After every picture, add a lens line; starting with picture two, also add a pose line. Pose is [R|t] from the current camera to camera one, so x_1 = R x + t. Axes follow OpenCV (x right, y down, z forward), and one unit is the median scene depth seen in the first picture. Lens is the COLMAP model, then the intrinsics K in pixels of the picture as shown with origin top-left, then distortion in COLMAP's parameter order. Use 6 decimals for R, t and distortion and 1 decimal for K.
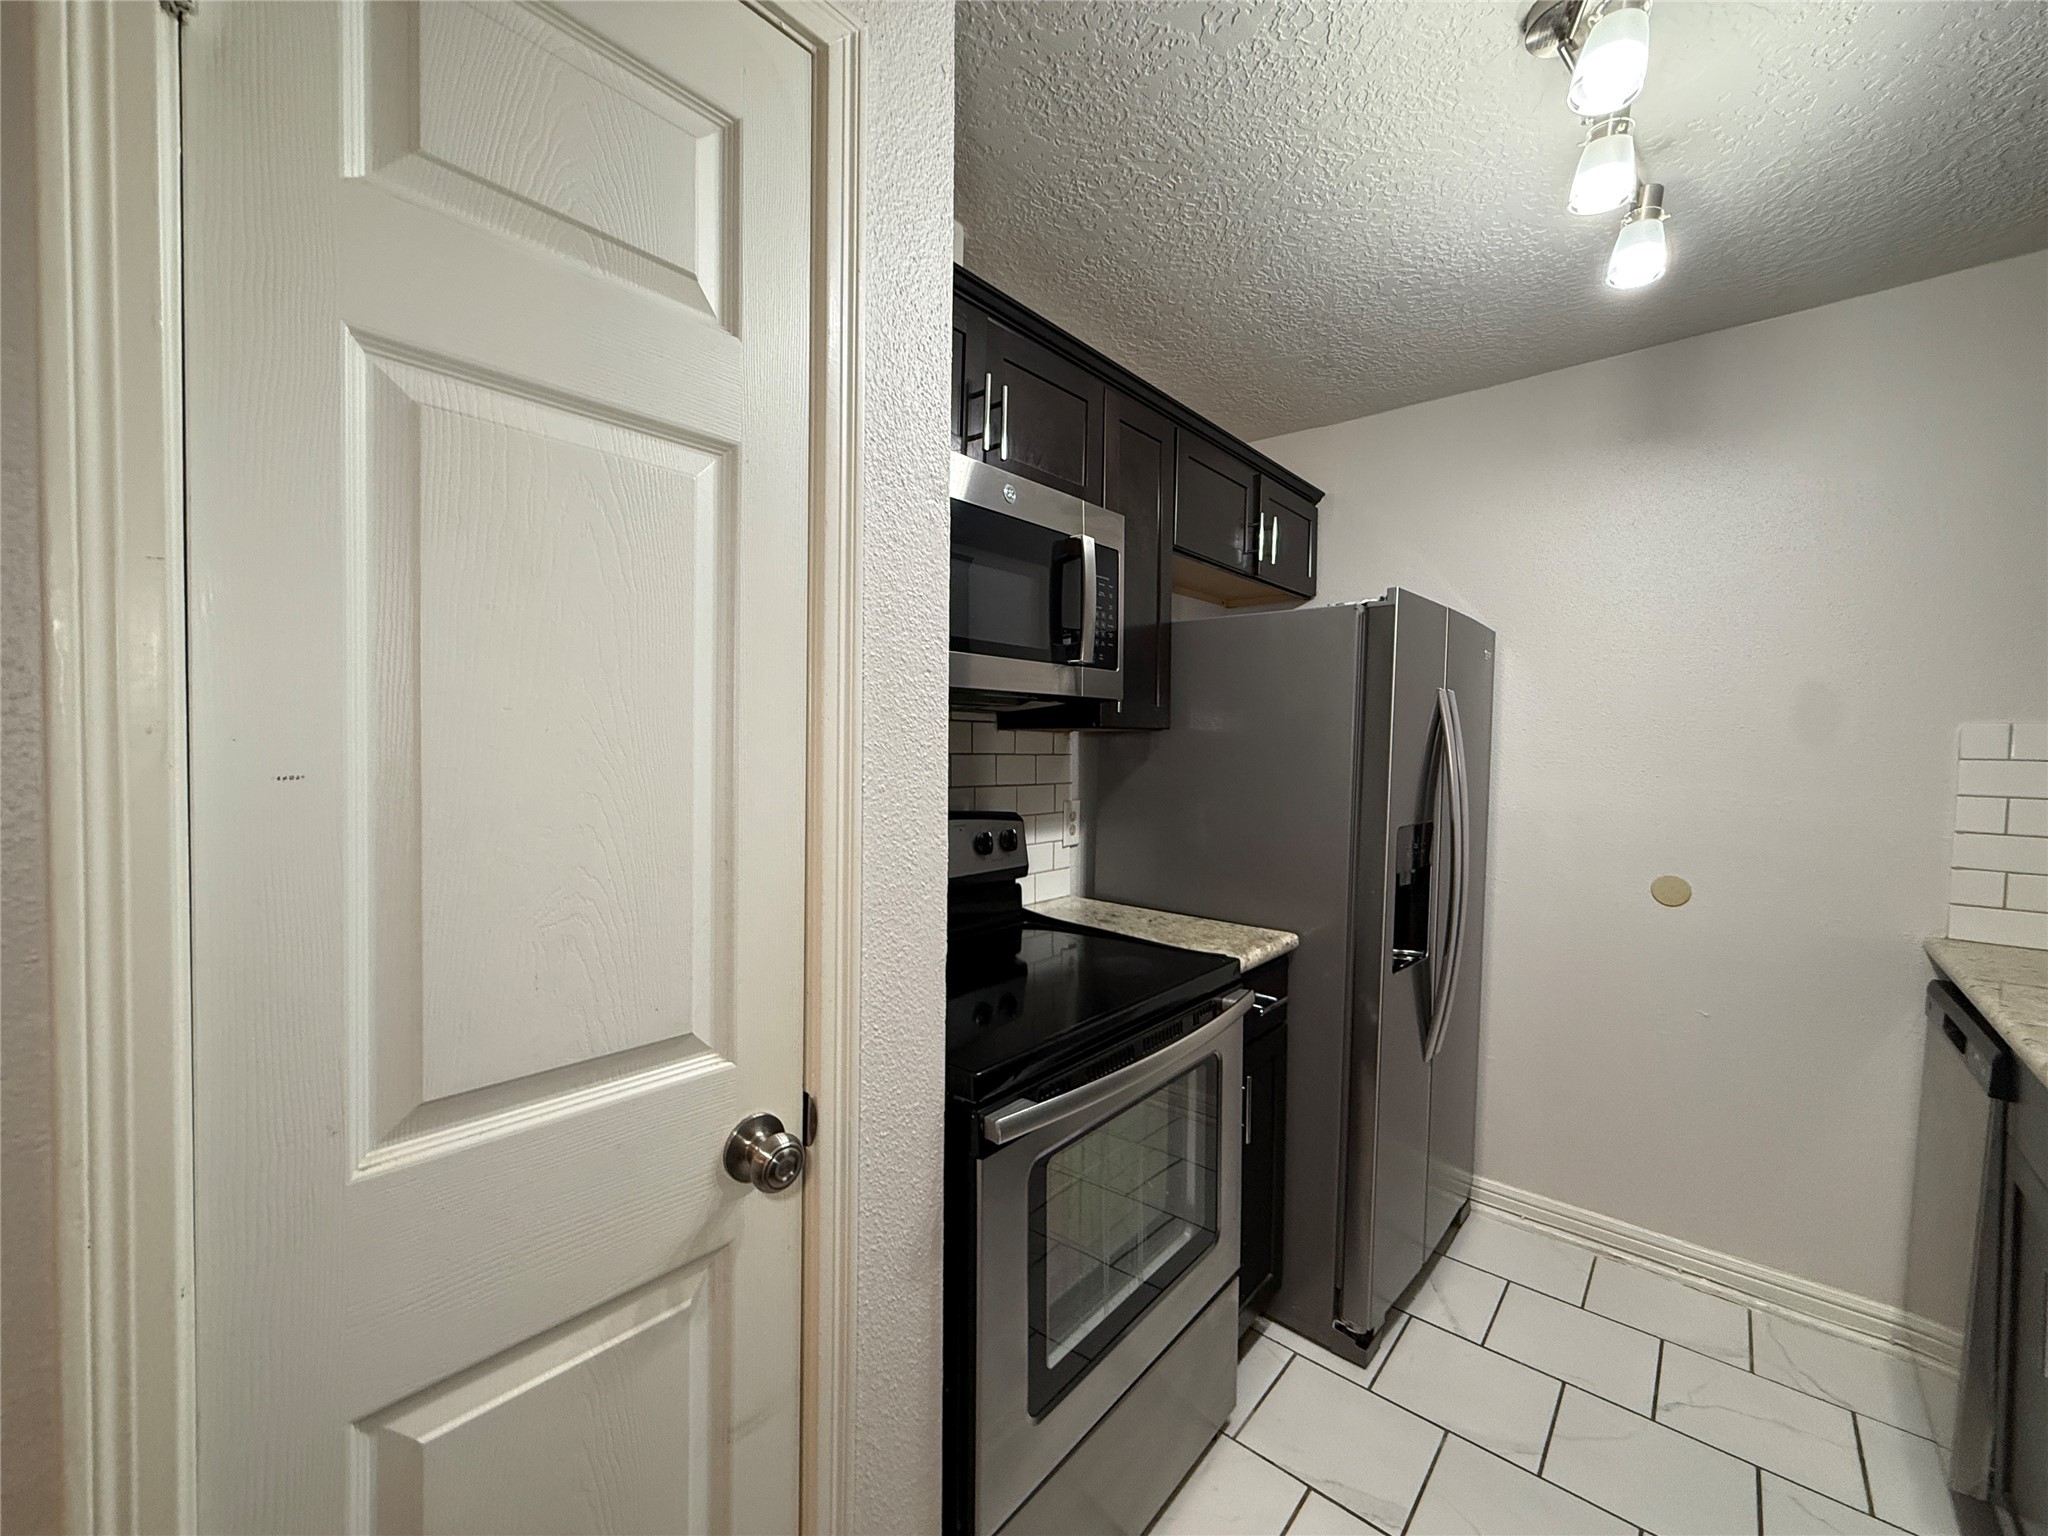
lens RADIAL K [[814.1, 0, 1033.9], [0, 814.1, 771.0], [0, 0, 1]] dist [0.001143, 0.000095]
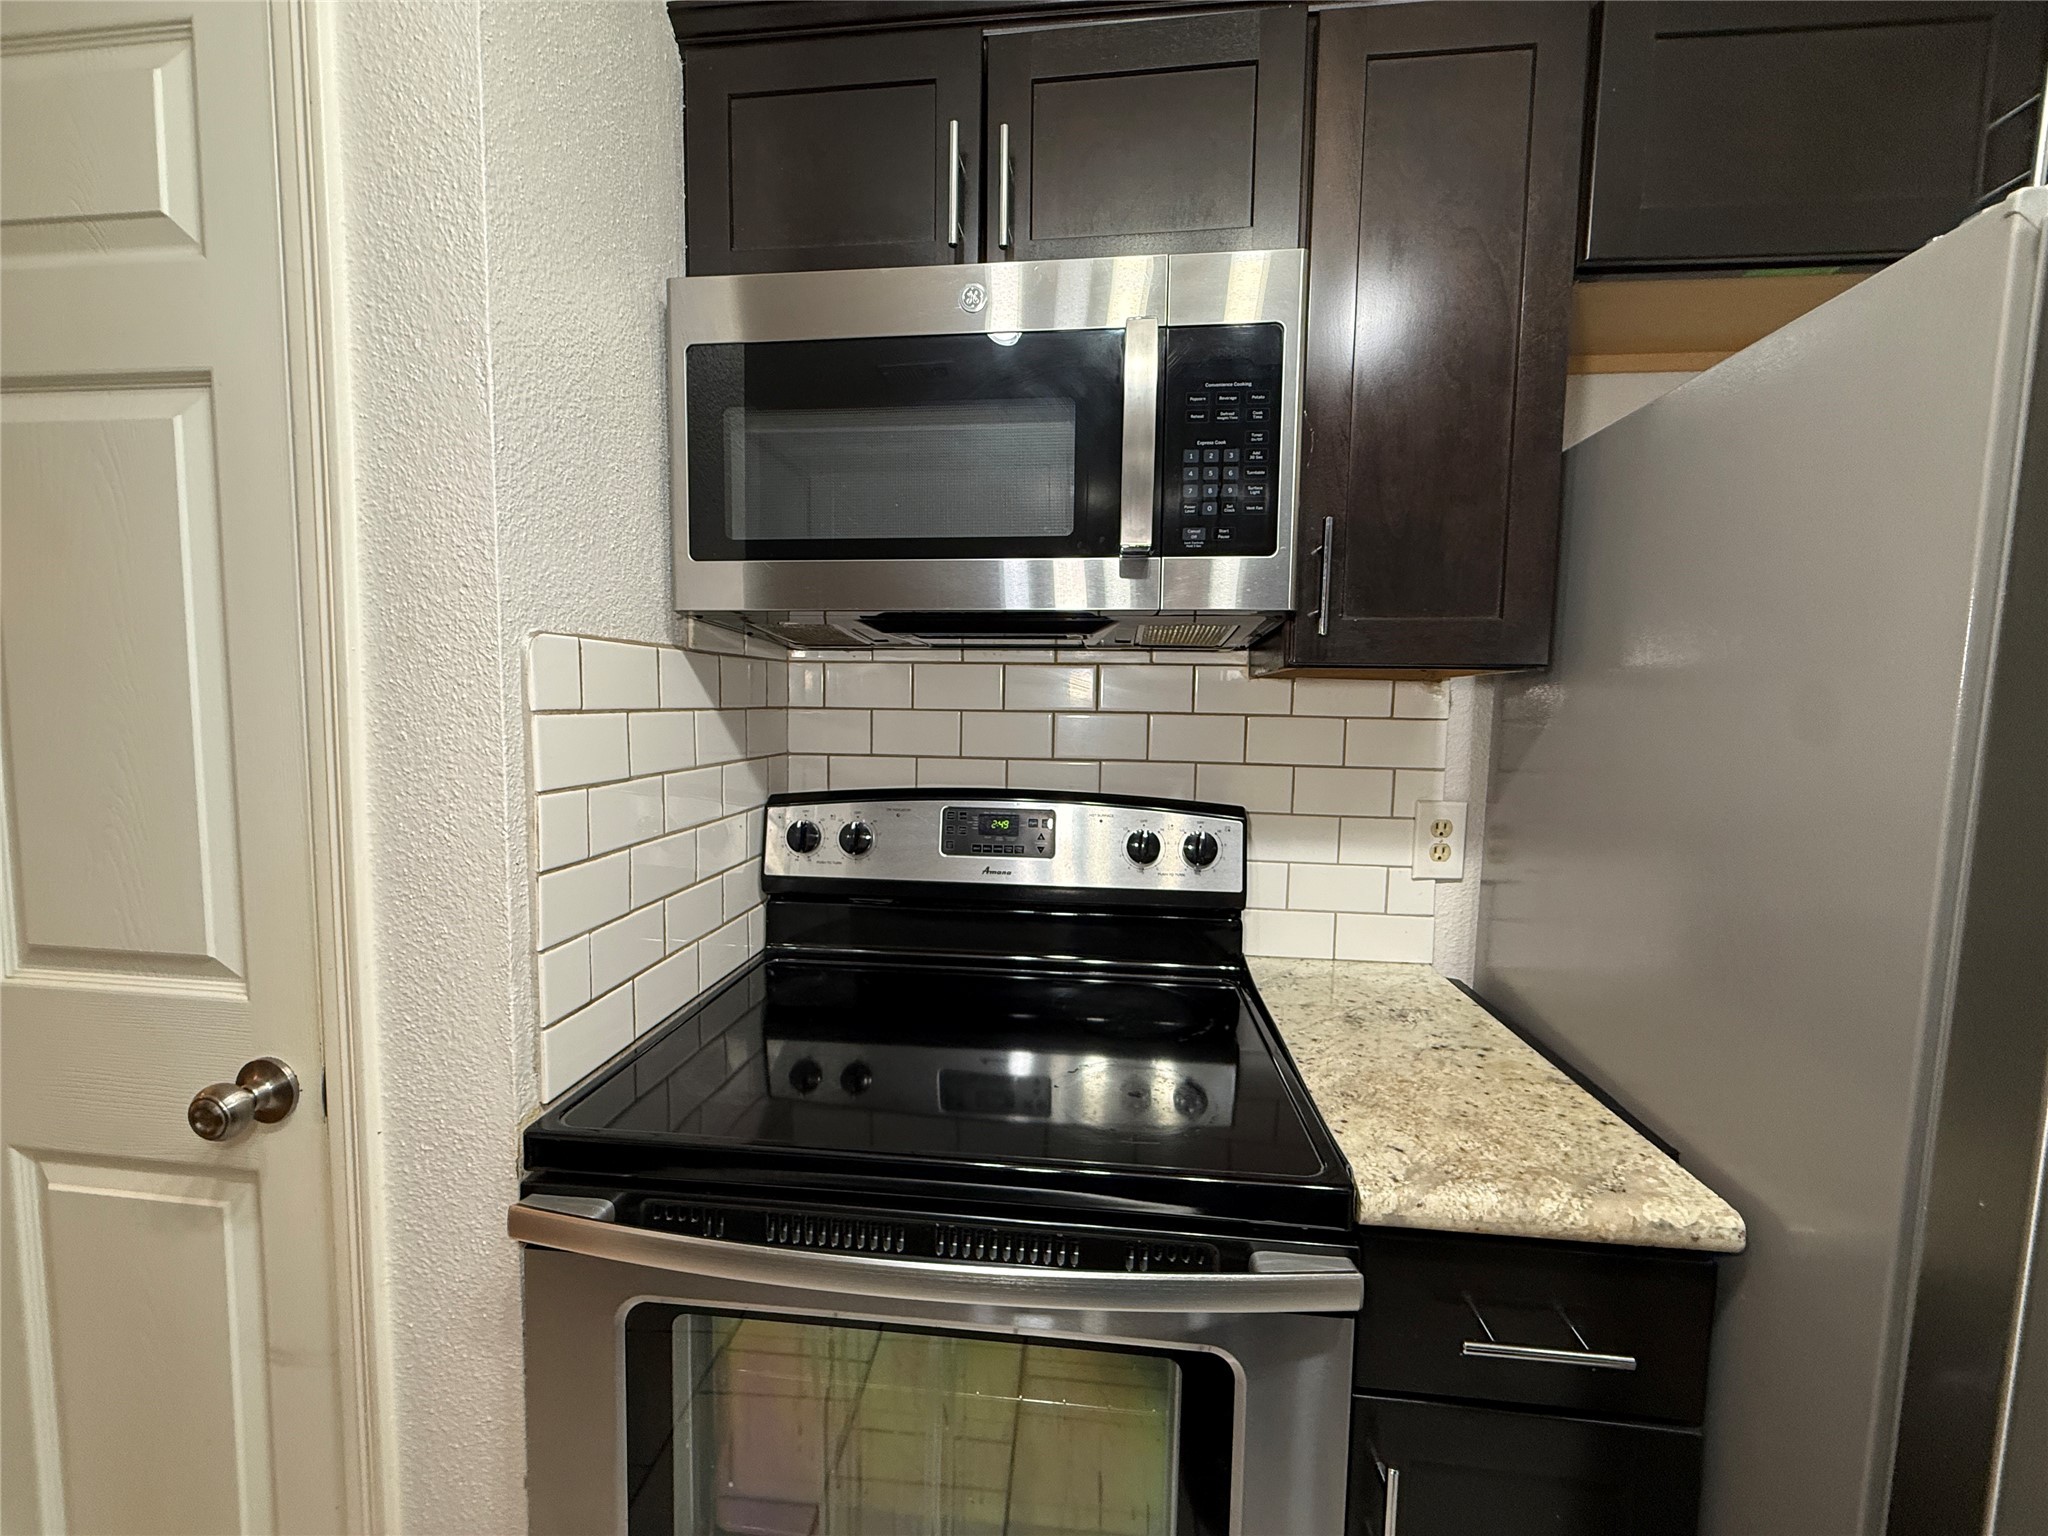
lens RADIAL K [[814.1, 0, 1016.9], [0, 814.1, 768.8], [0, 0, 1]] dist [0.001143, 0.000095]
pose [[0.564410, 0.062375, -0.823135, 0.967314], [-0.036536, 0.998052, 0.050578, -0.010728], [0.824686, 0.001528, 0.565589, 1.197334]]
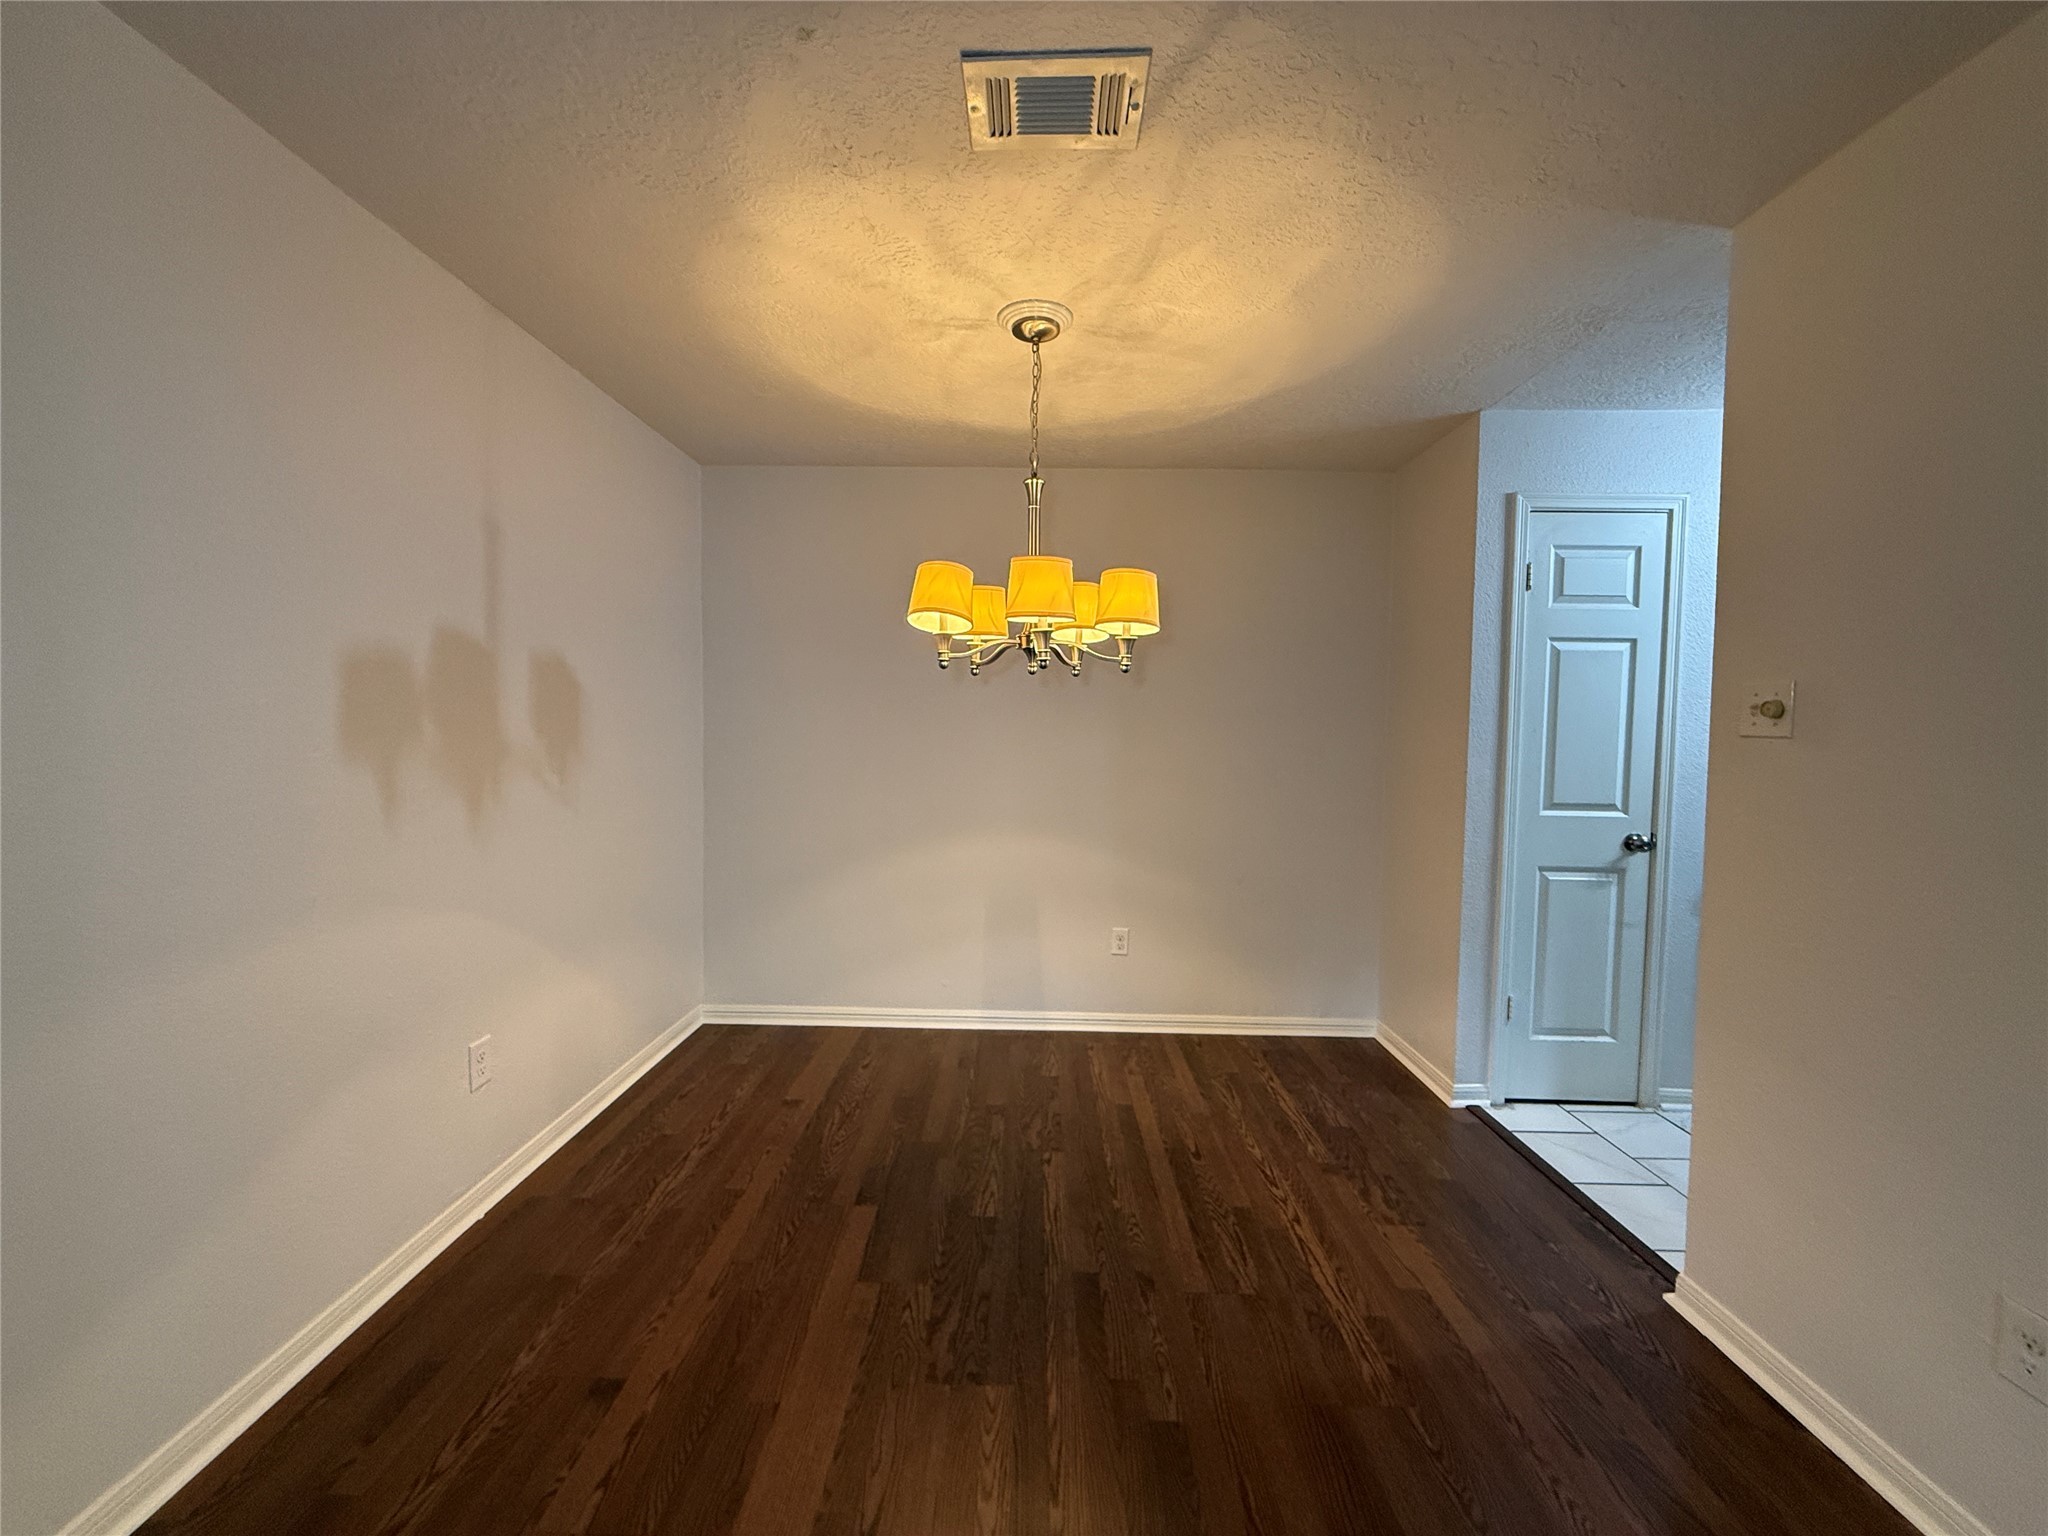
lens RADIAL K [[814.1, 0, 1011.9], [0, 814.1, 756.0], [0, 0, 1]] dist [0.001143, 0.000095]
pose [[0.632524, 0.026646, -0.774082, 0.637850], [-0.026755, 0.999563, 0.012545, 0.127846], [0.774079, 0.012775, 0.632961, -3.172751]]
